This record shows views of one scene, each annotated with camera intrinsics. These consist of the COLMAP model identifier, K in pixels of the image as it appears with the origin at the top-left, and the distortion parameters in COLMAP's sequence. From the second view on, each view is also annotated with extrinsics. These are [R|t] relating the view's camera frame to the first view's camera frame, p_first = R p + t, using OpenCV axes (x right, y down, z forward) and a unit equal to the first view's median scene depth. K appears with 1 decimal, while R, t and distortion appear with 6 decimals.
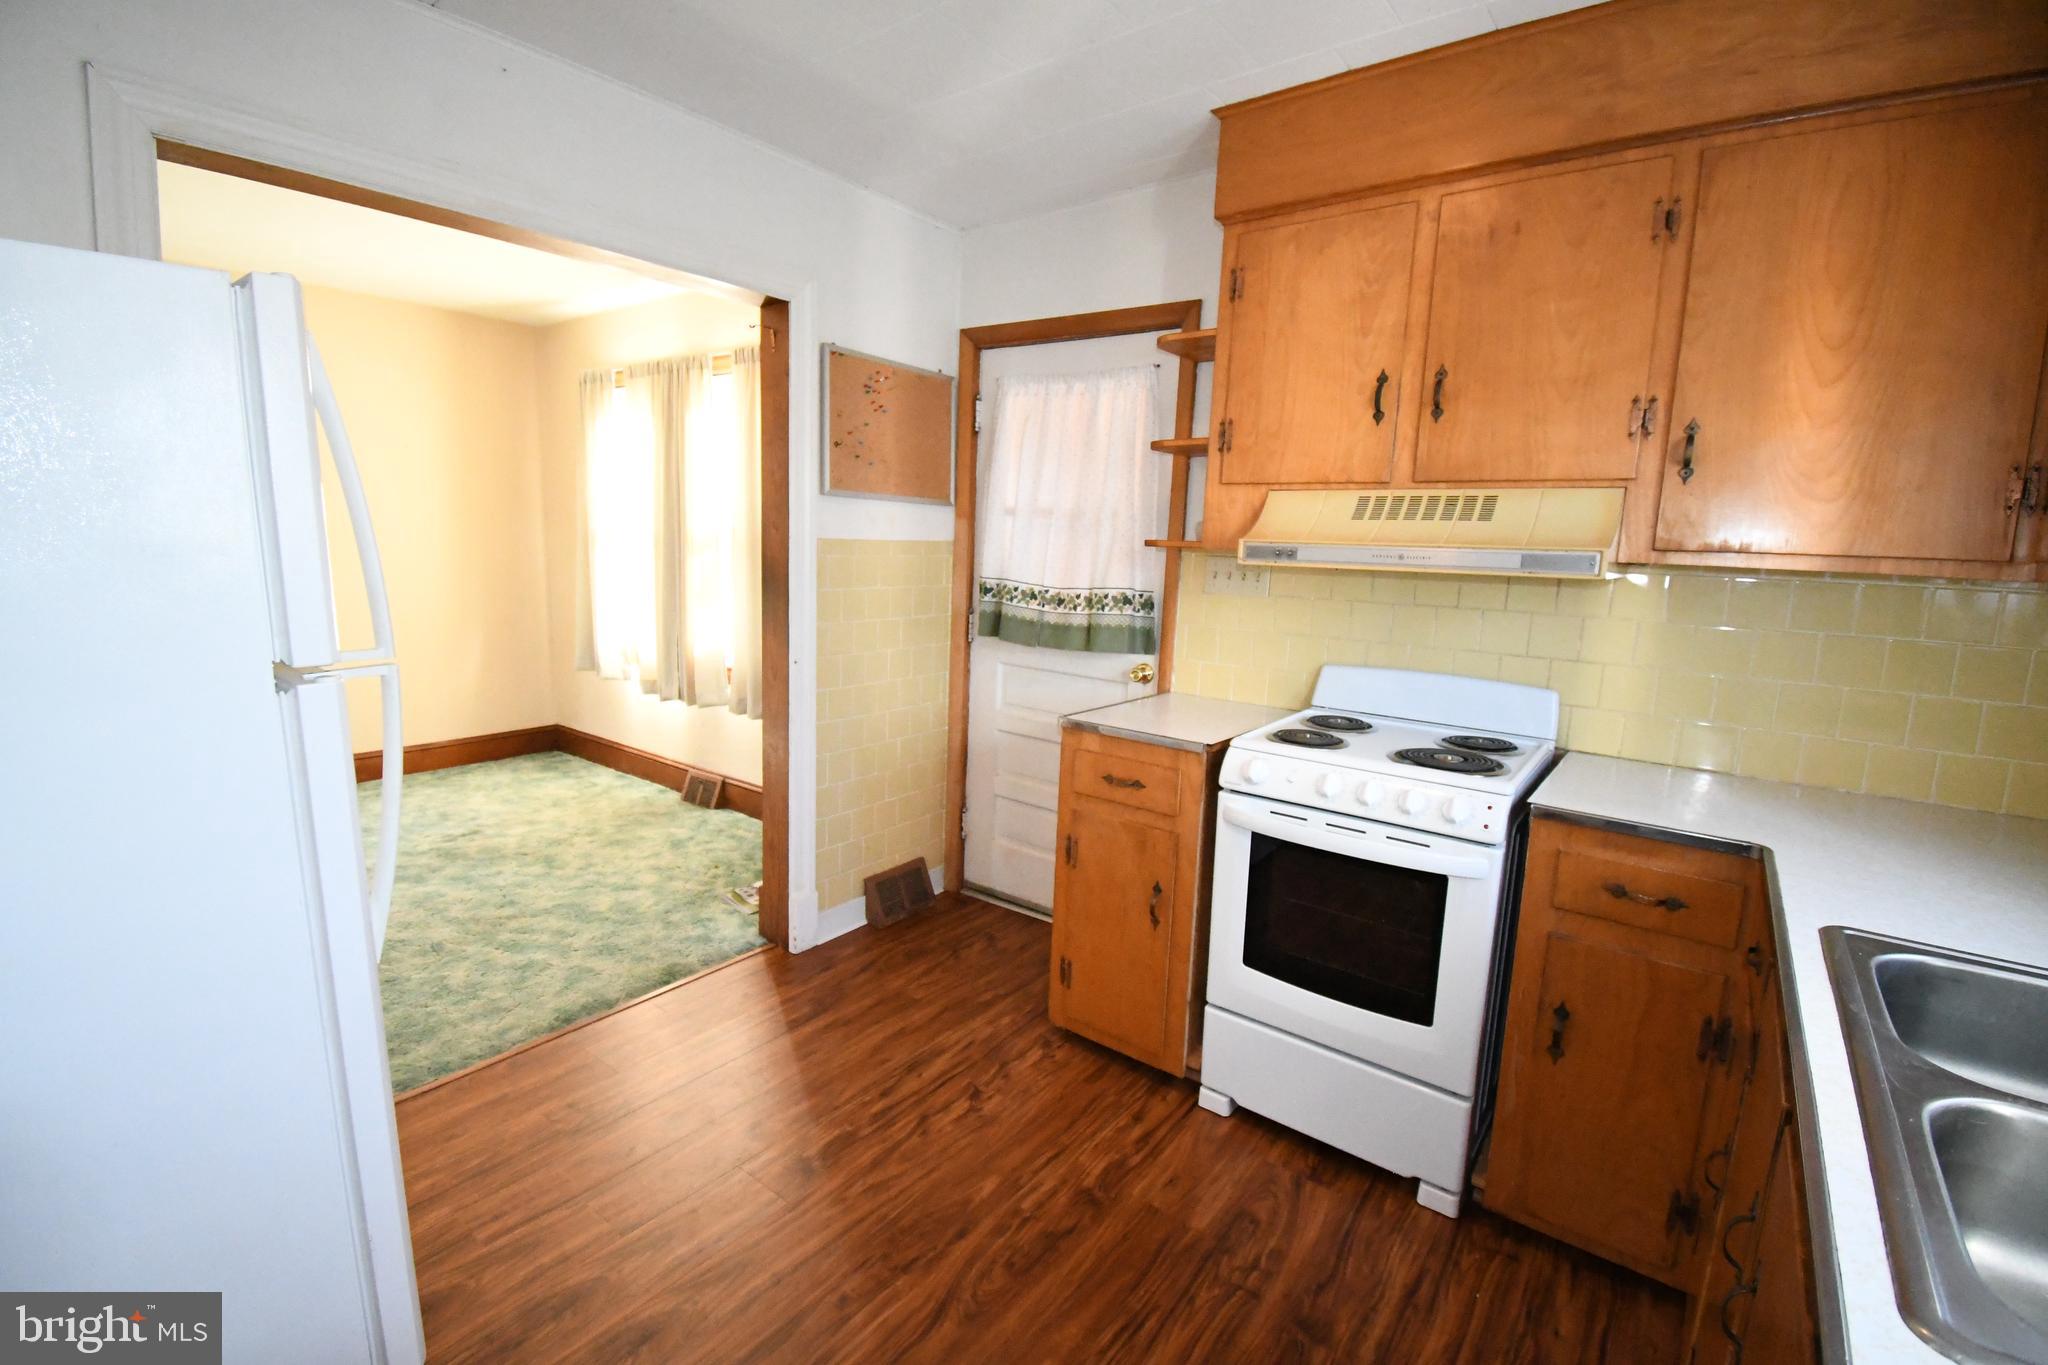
lens RADIAL K [[905.3, 0, 1027.0], [0, 905.3, 679.9], [0, 0, 1]] dist [0.028664, -0.032319]
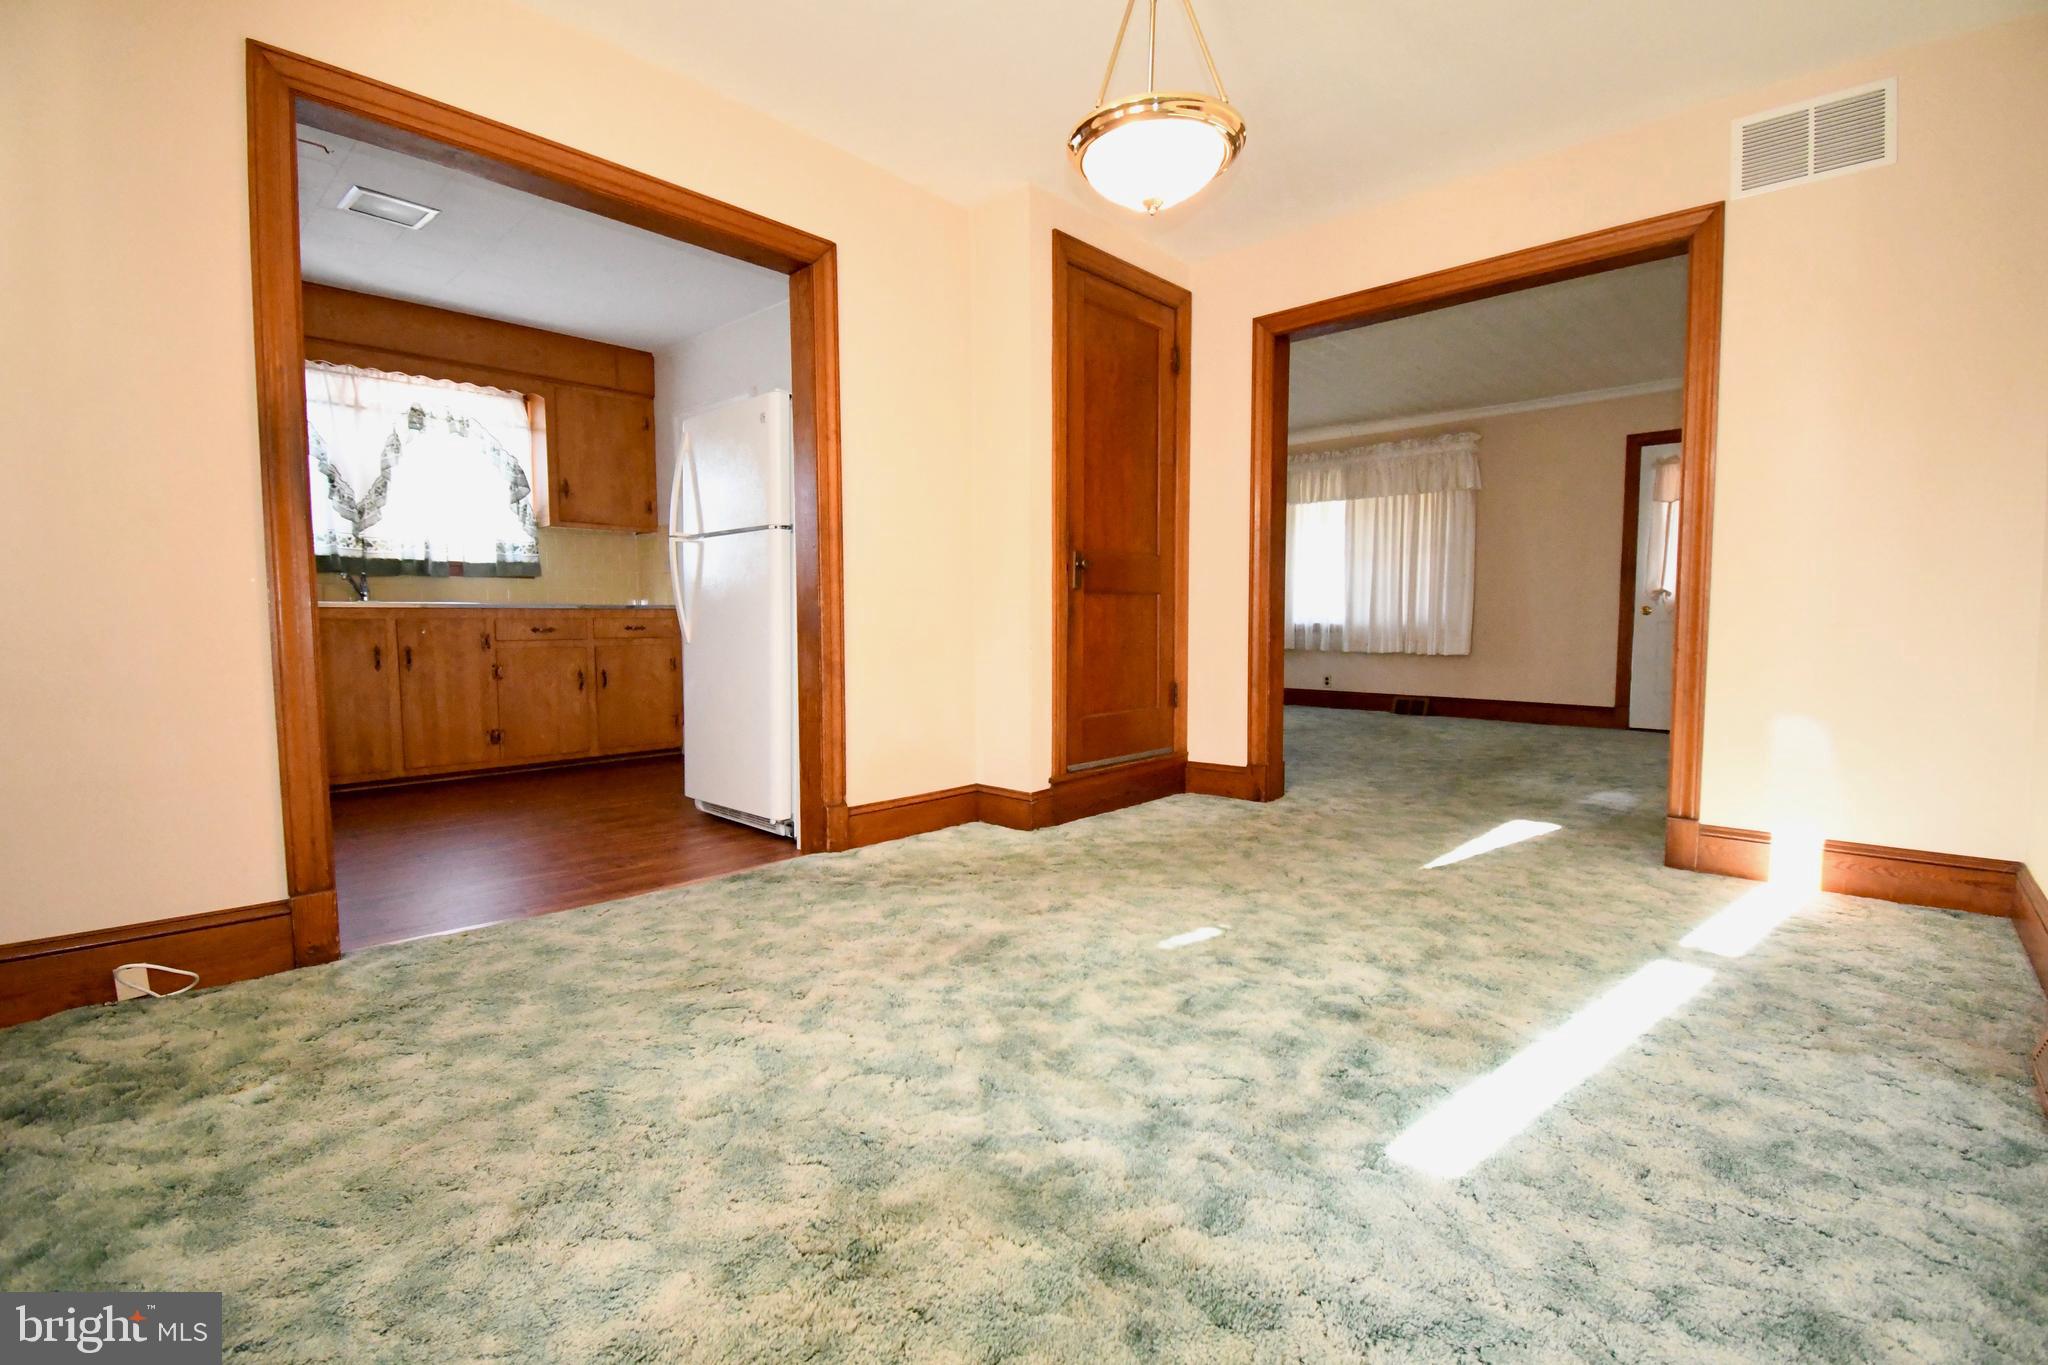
lens RADIAL K [[905.3, 0, 1027.0], [0, 905.3, 679.9], [0, 0, 1]] dist [0.028664, -0.032319]
pose [[-0.994034, -0.045723, 0.099026, -1.115499], [-0.024040, 0.977411, 0.209977, -0.120378], [-0.106389, 0.206344, -0.972679, 1.996699]]
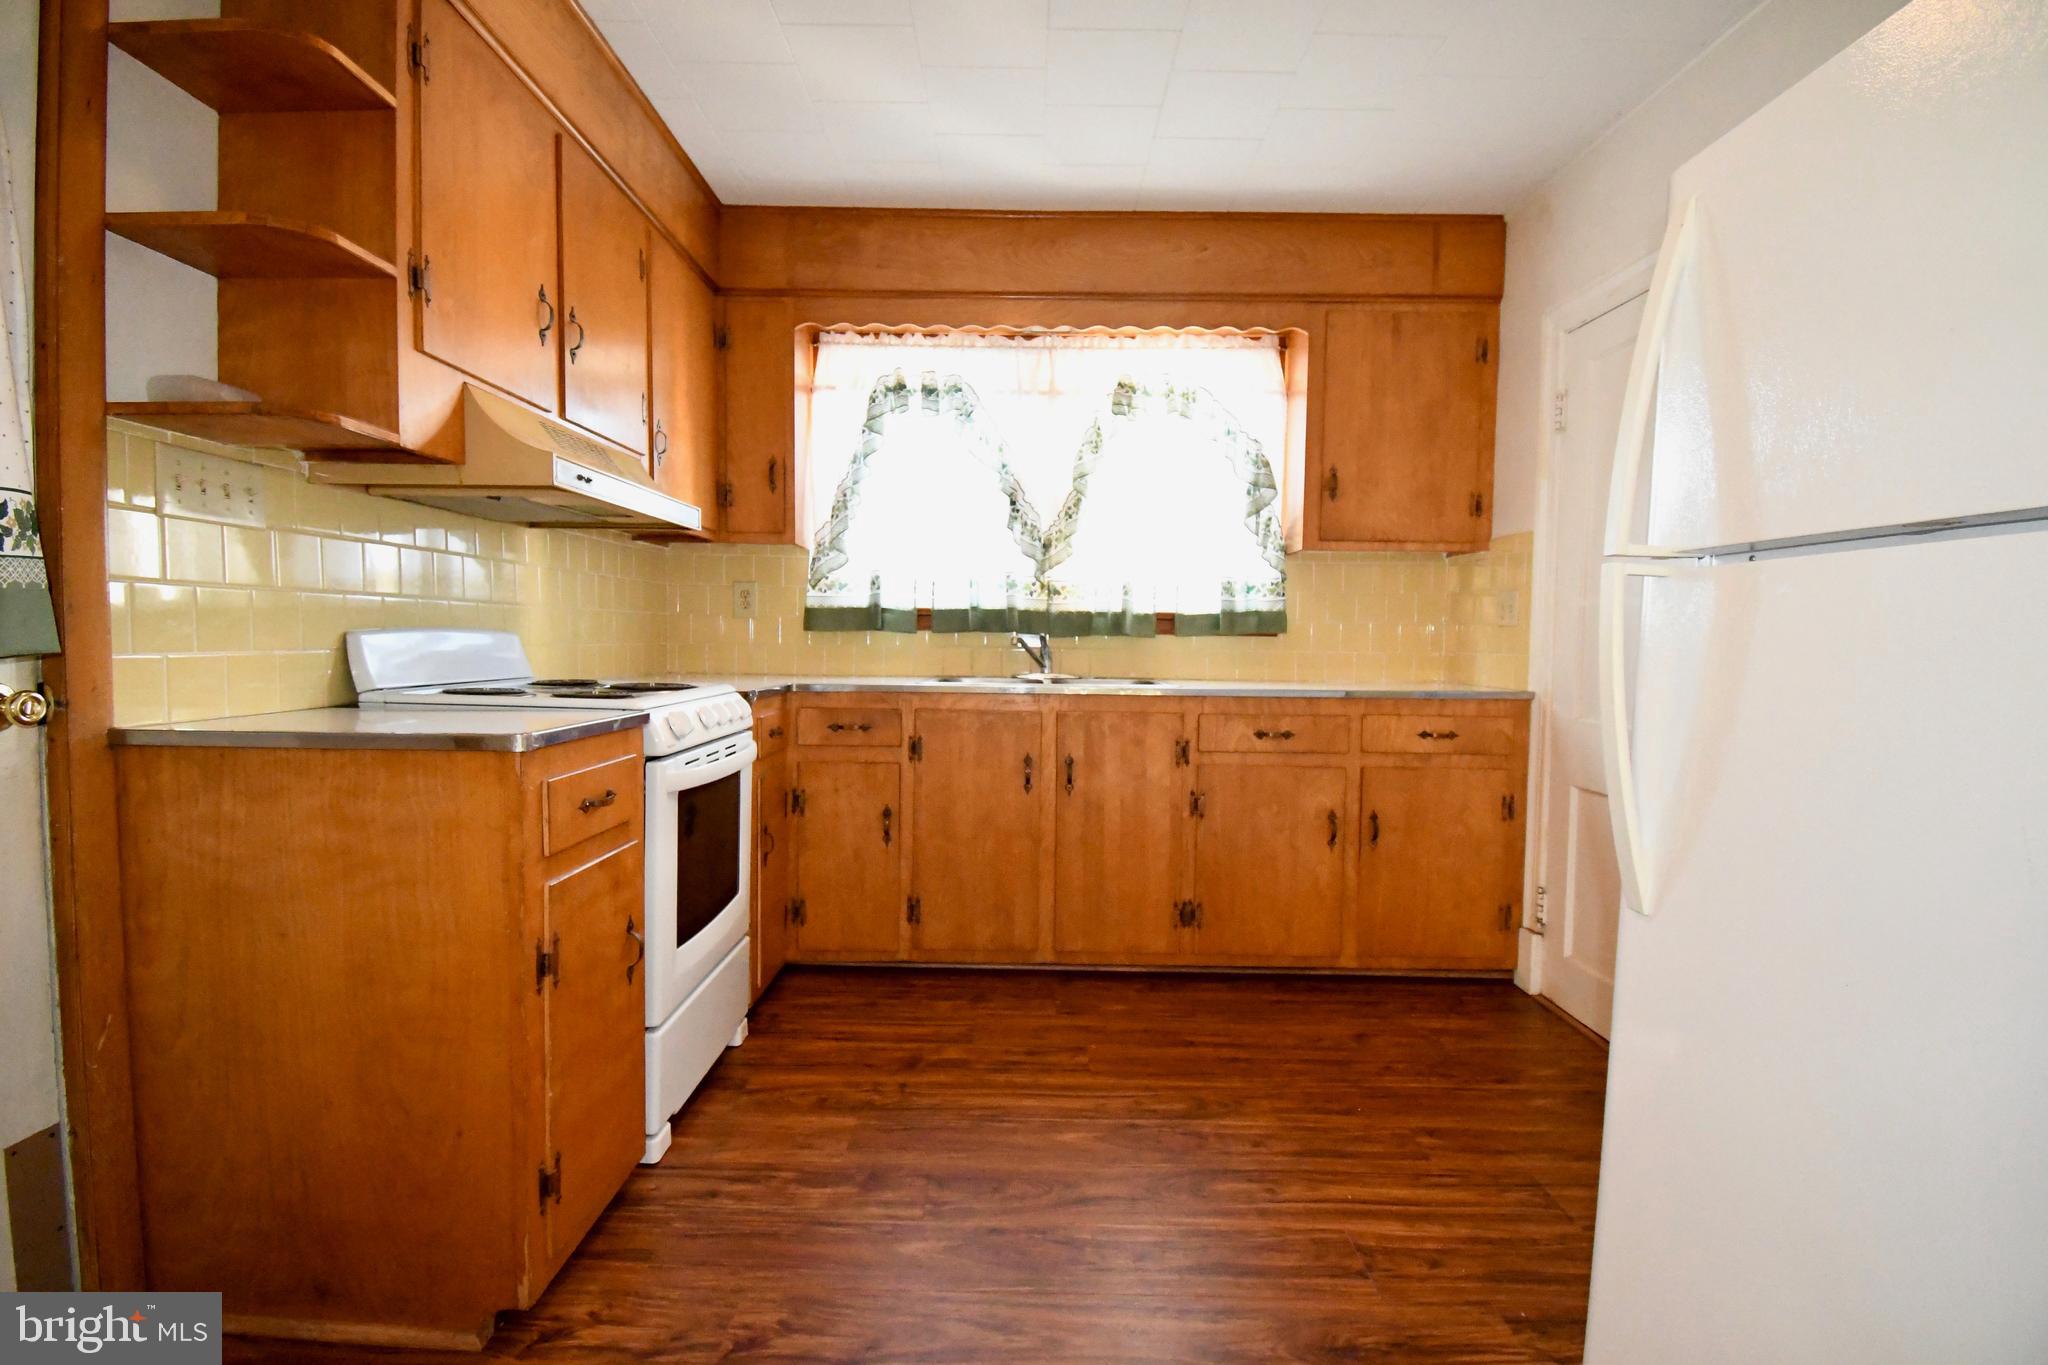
lens RADIAL K [[905.3, 0, 1027.0], [0, 905.3, 679.9], [0, 0, 1]] dist [0.028664, -0.032319]
pose [[-0.611155, -0.088035, 0.786600, -0.586281], [0.072548, 0.983382, 0.166425, -0.062481], [-0.788179, 0.158778, -0.594612, 1.108004]]
